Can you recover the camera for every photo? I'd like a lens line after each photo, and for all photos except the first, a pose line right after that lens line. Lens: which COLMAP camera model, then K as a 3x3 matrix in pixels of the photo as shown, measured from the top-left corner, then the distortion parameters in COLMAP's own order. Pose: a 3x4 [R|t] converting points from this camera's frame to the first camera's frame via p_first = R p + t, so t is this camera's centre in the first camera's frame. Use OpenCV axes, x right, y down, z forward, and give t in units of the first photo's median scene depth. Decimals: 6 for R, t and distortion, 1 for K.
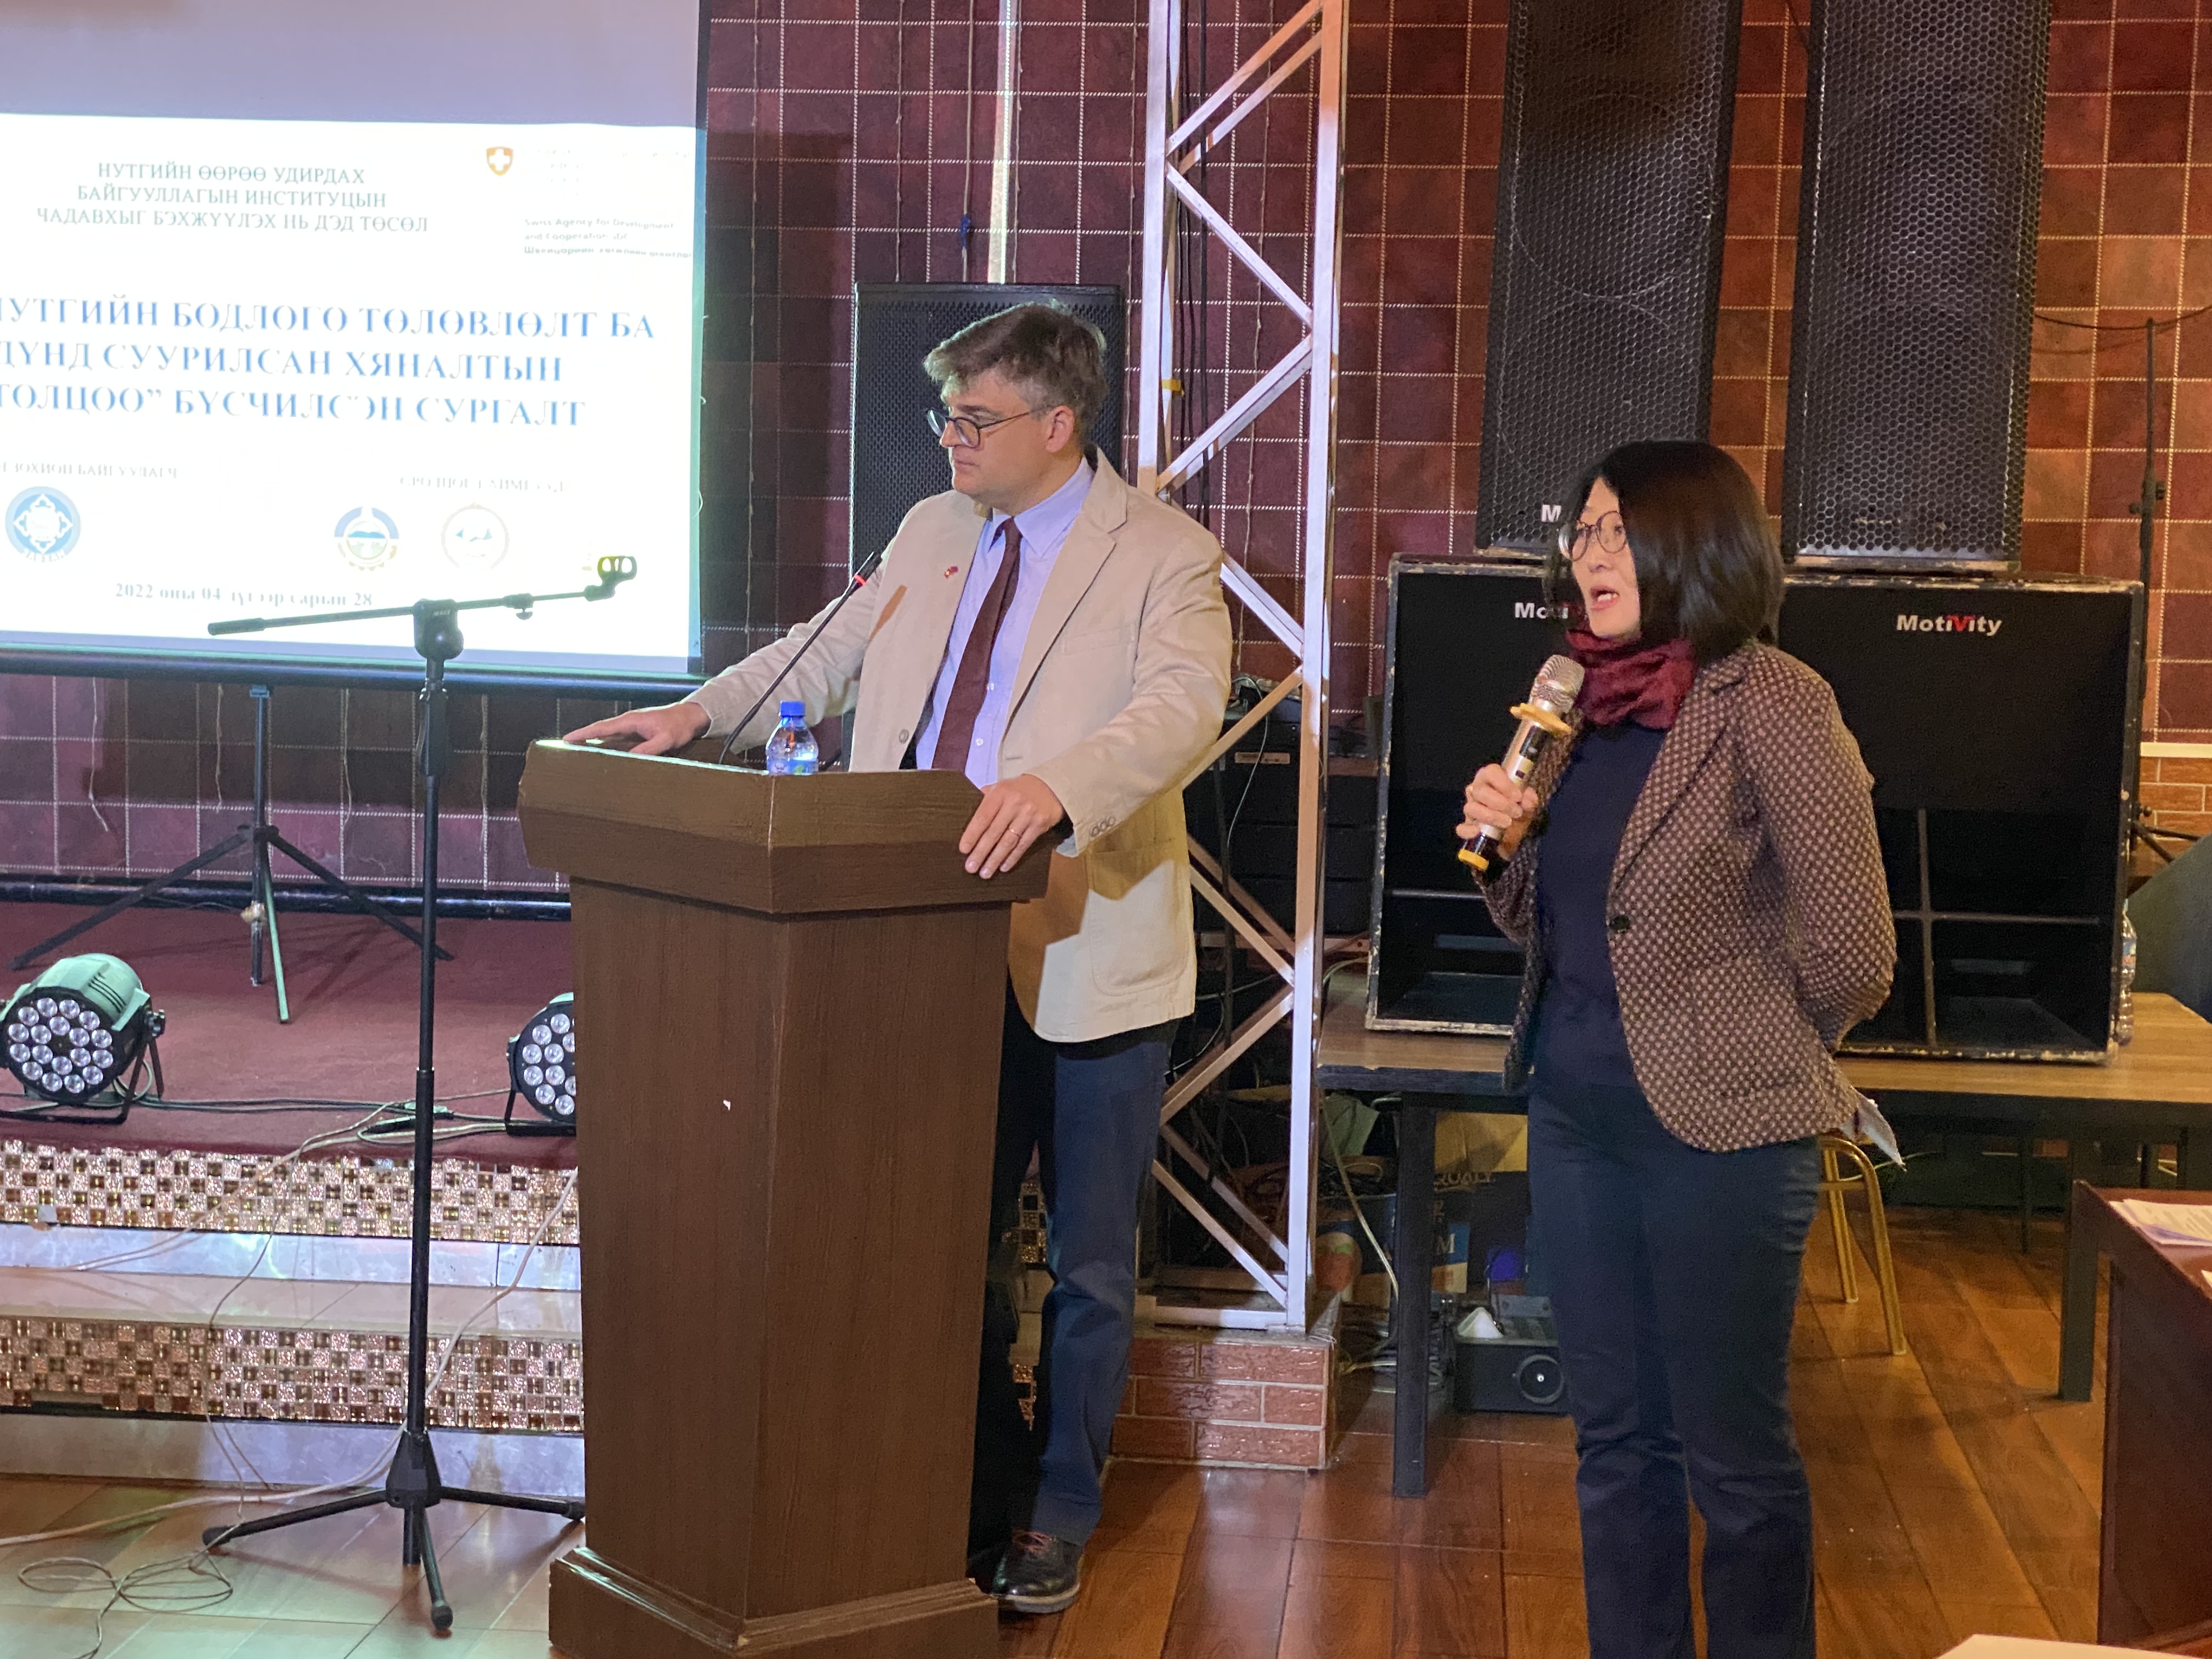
lens RADIAL K [[3622.0, 0, 1106.0], [0, 3622.0, 829.5], [0, 0, 1]] dist [0.080004, 0.041978]
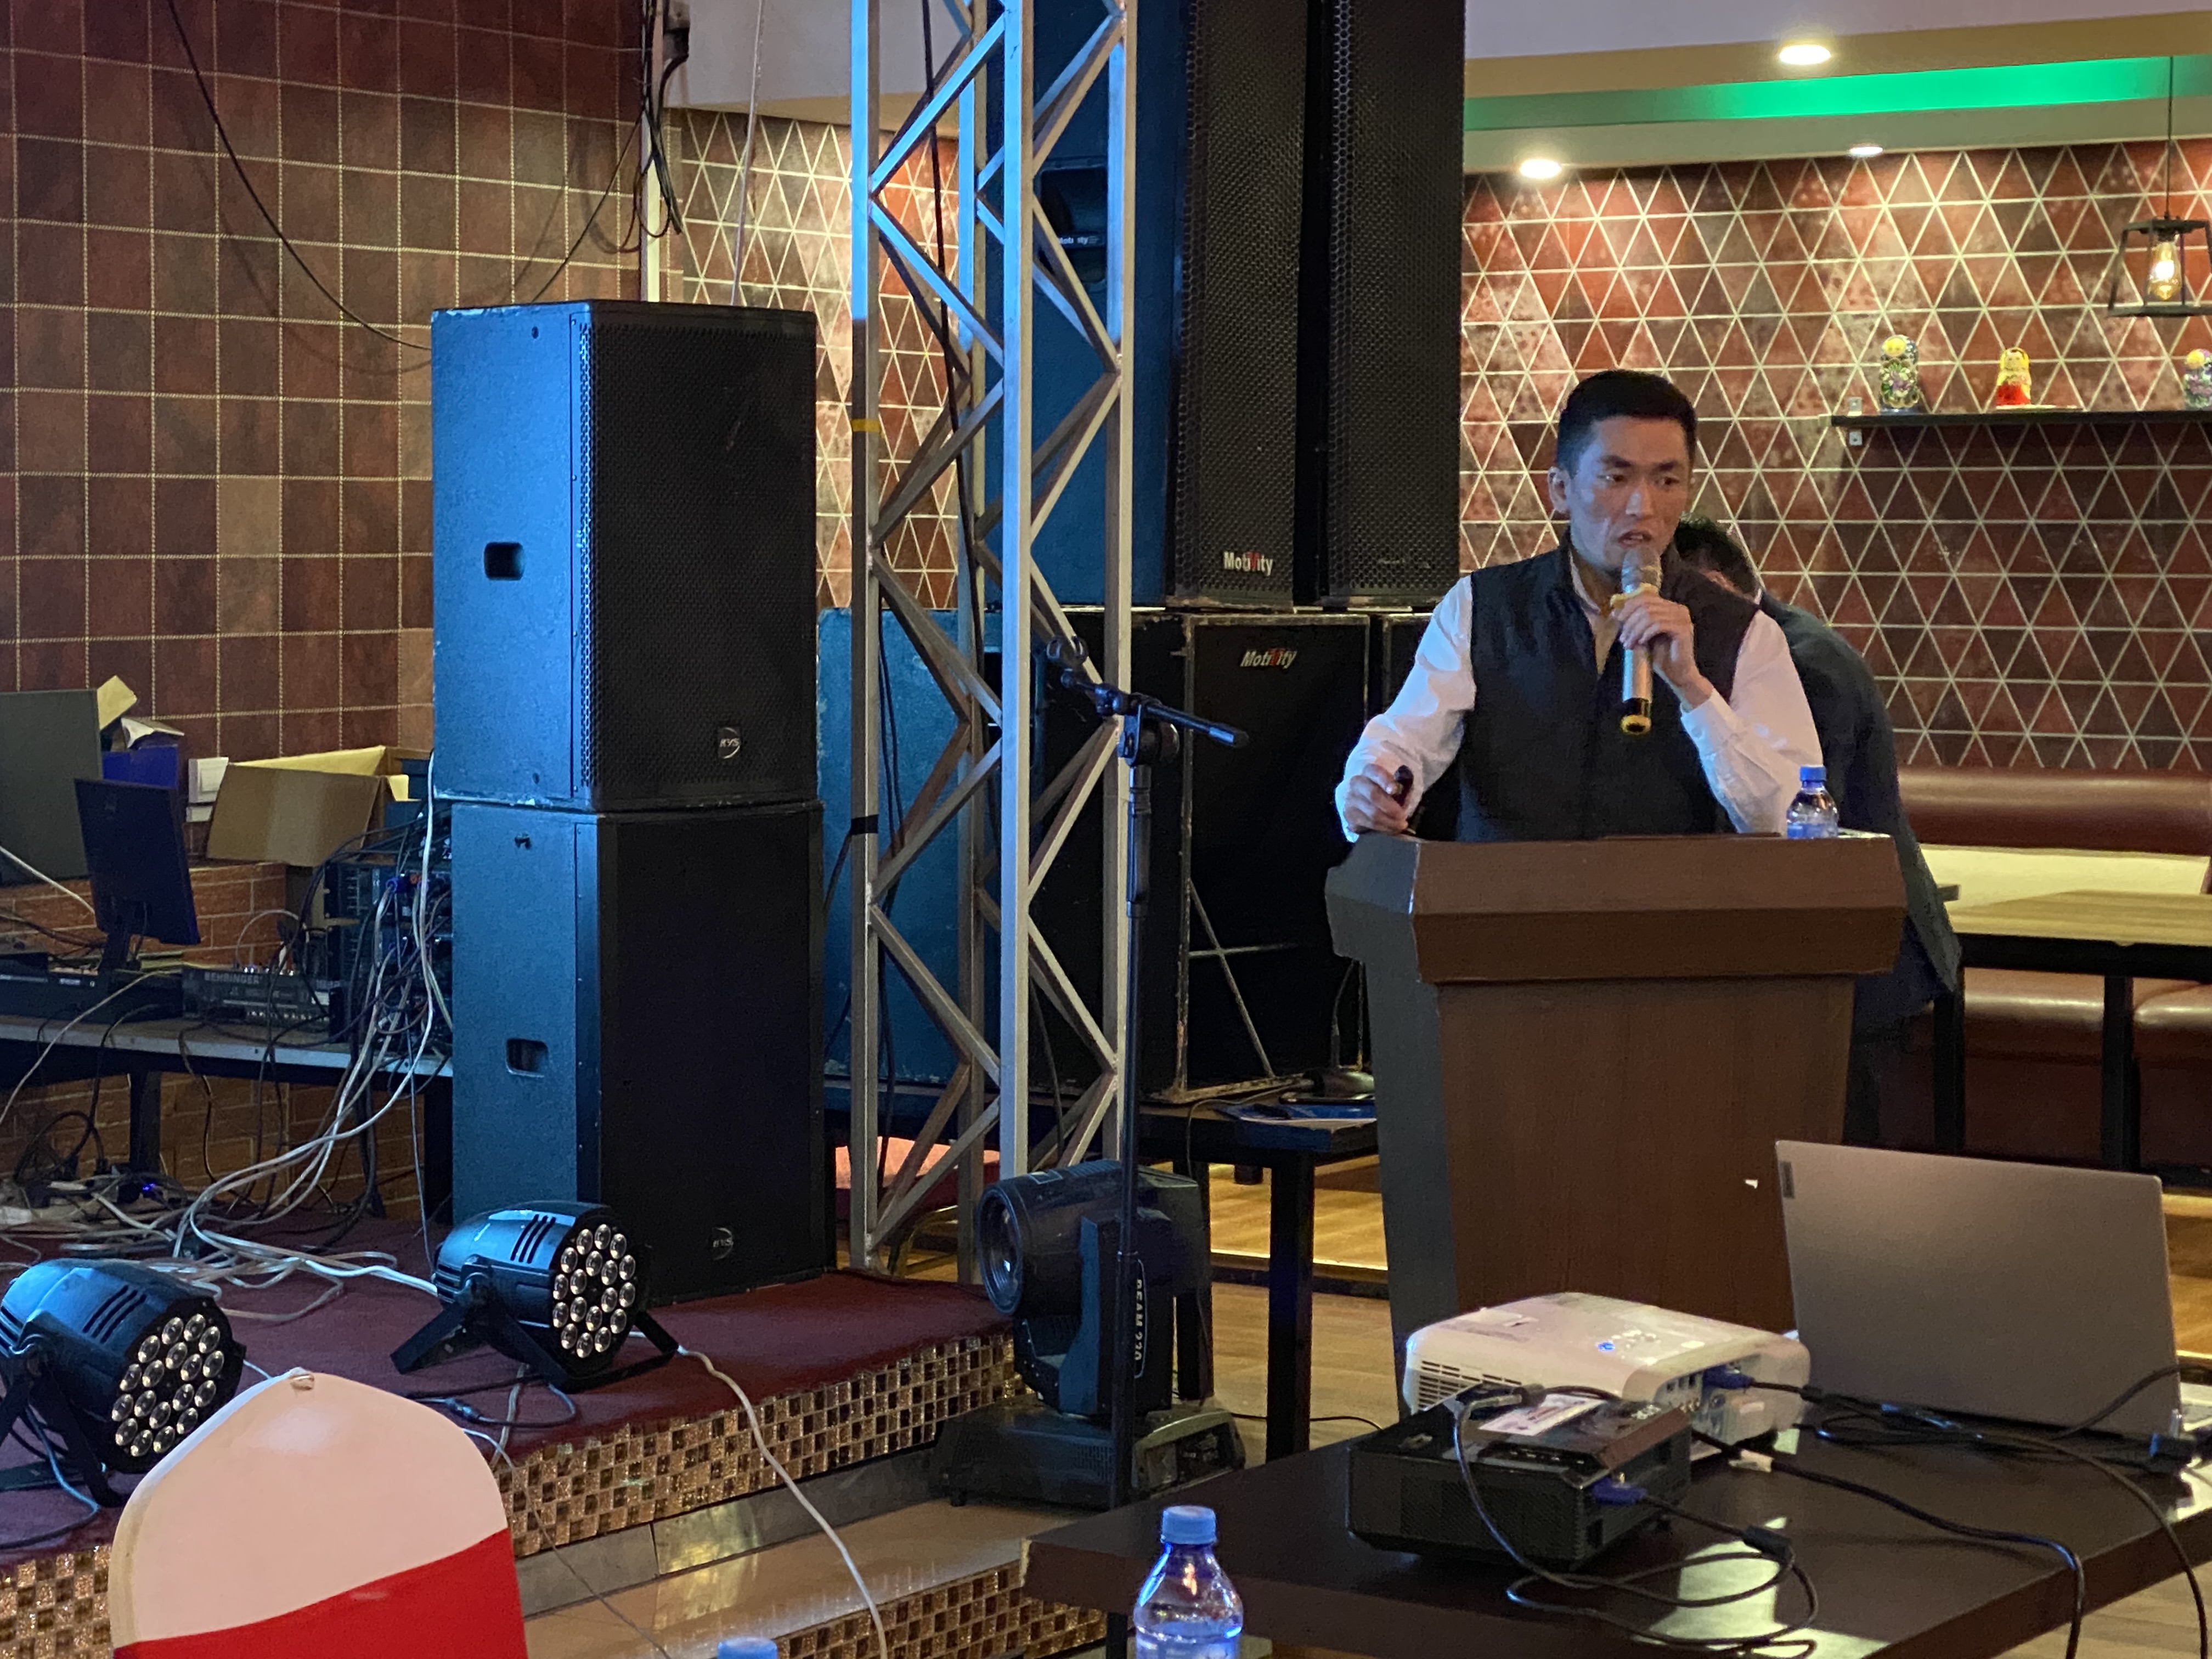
lens RADIAL K [[4685.3, 0, 1106.0], [0, 4685.3, 829.5], [0, 0, 1]] dist [0.064667, 0.334397]
pose [[0.467277, -0.076295, 0.880813, -0.998849], [0.091106, 0.995121, 0.037863, -0.064198], [-0.879405, 0.062555, 0.471948, 0.424935]]
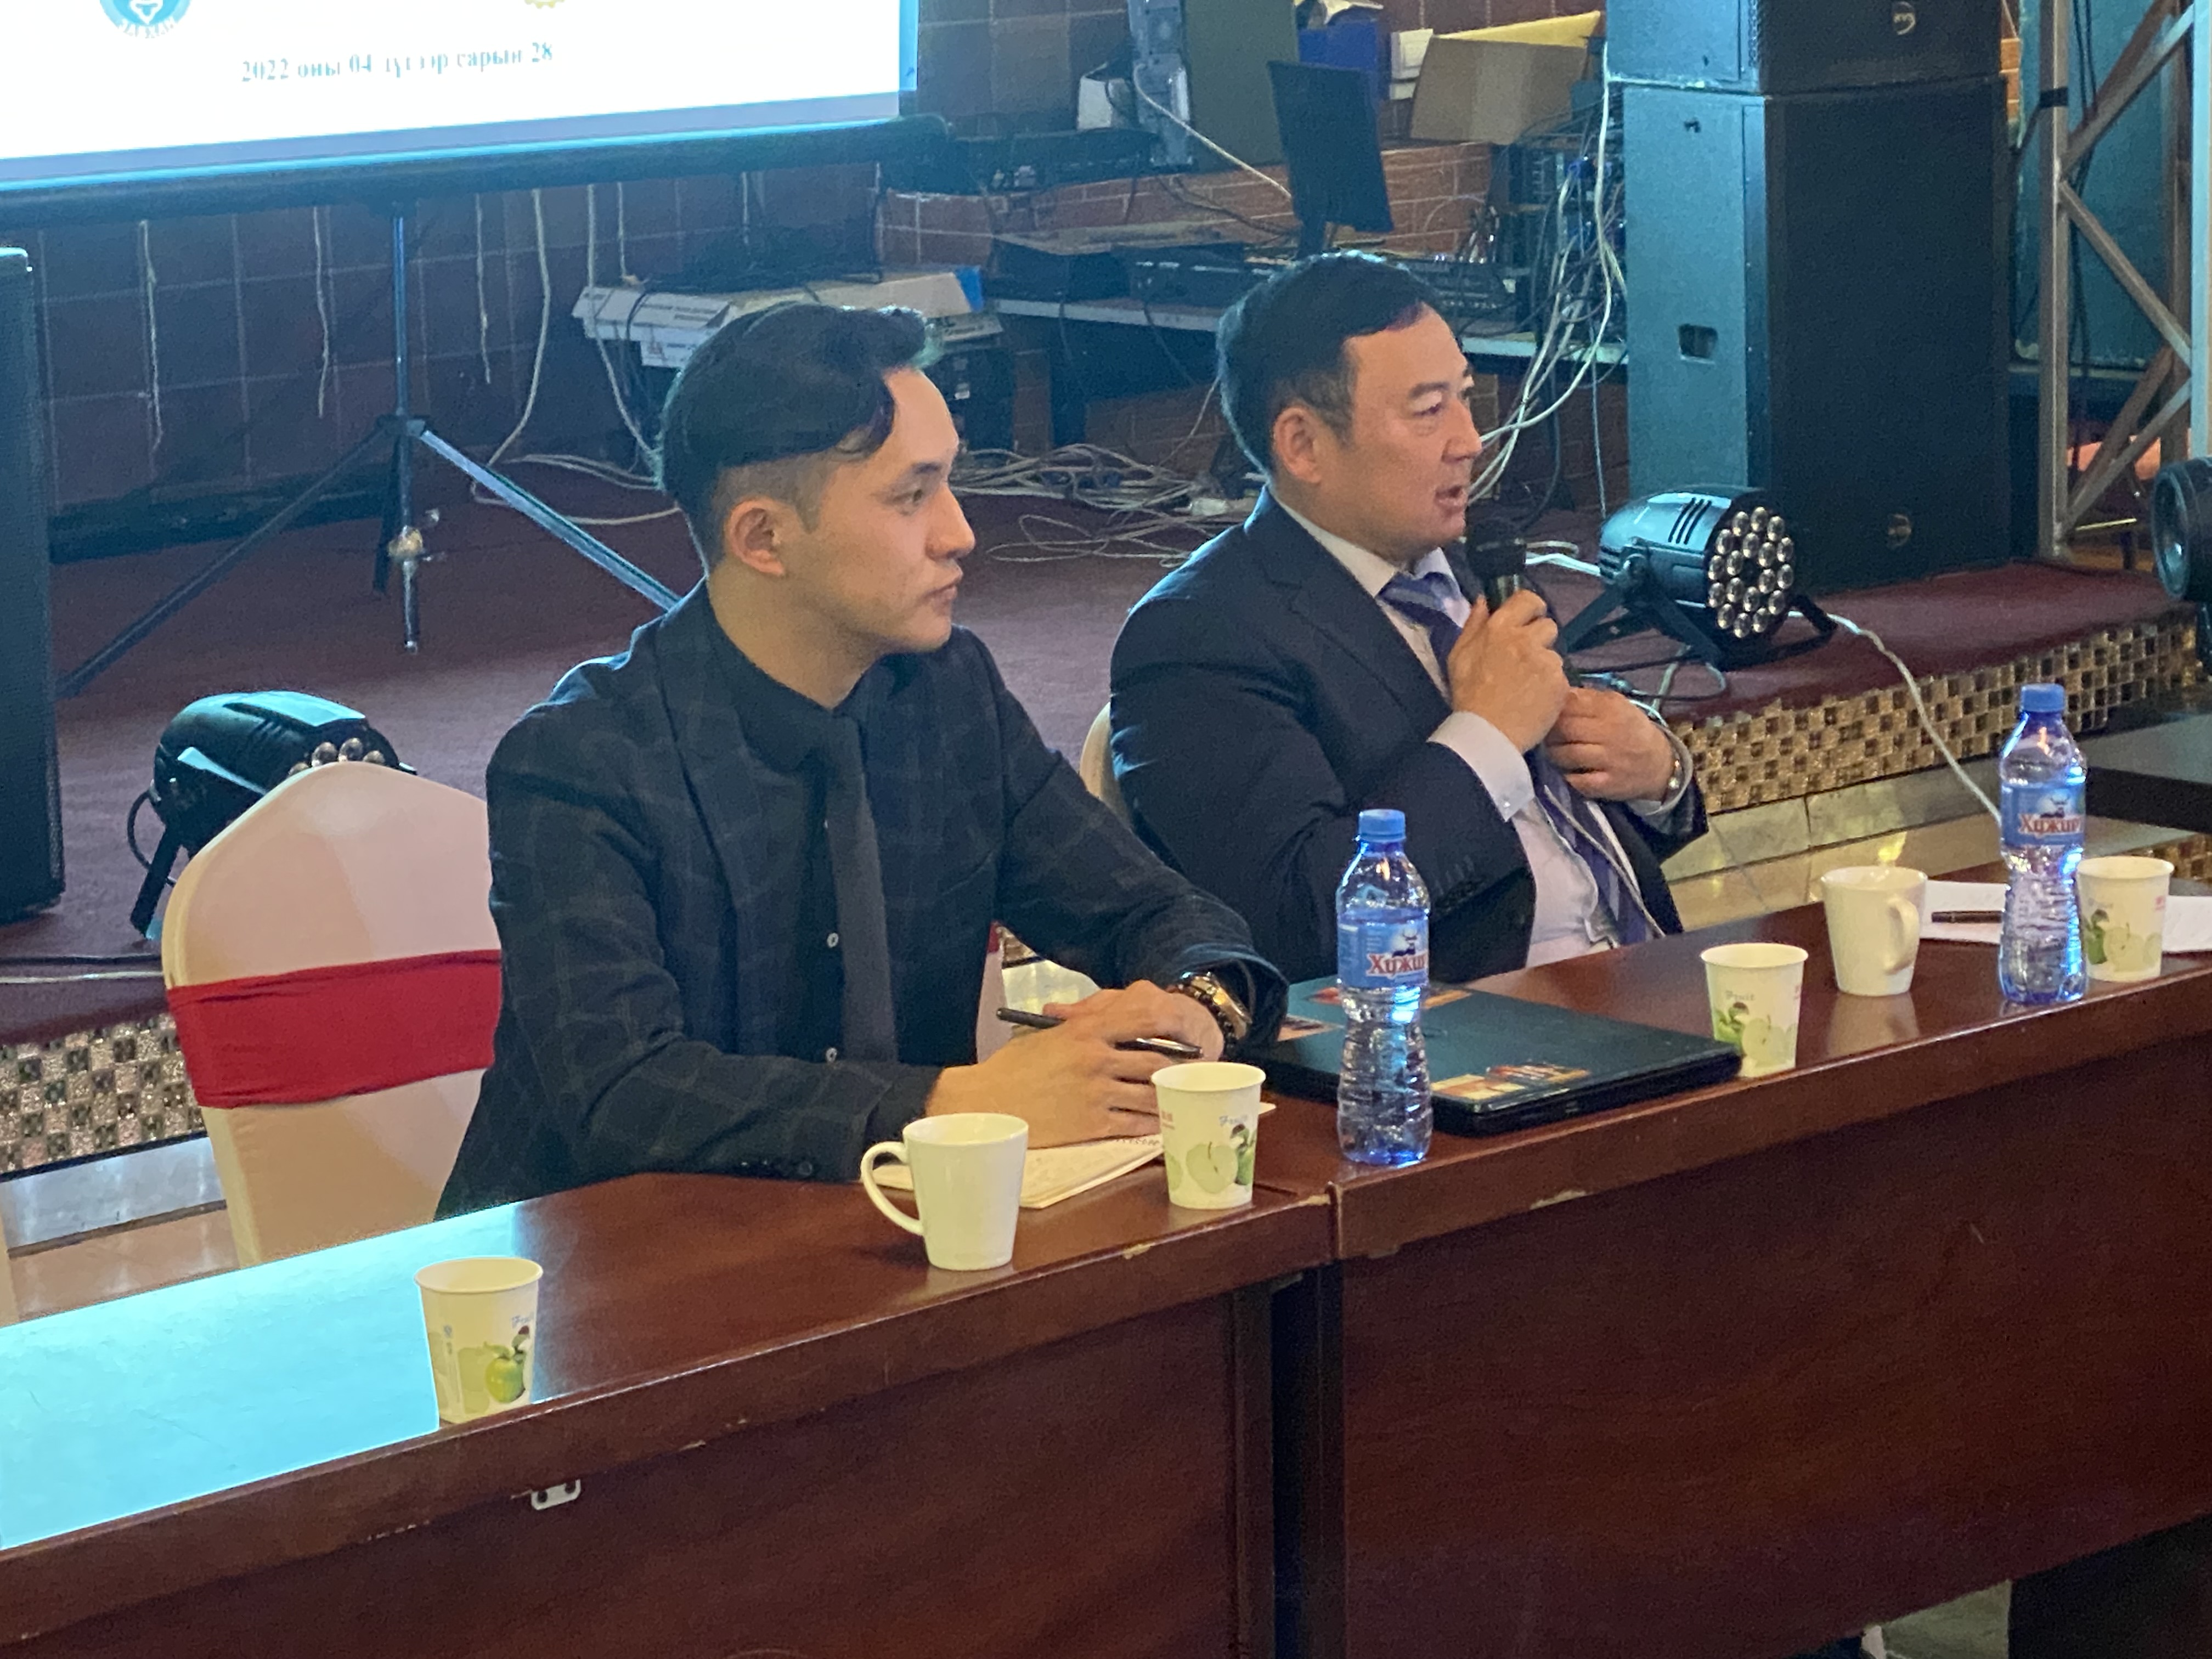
lens RADIAL K [[5926.4, 0, 1104.8], [0, 5926.4, 767.7], [0, 0, 1]] dist [0.139029, 0.505271]
pose [[0.672438, -0.173784, 0.719463, -1.210318], [0.117874, 0.984783, 0.127702, -0.077954], [-0.730707, -0.001066, 0.682690, 0.216275]]
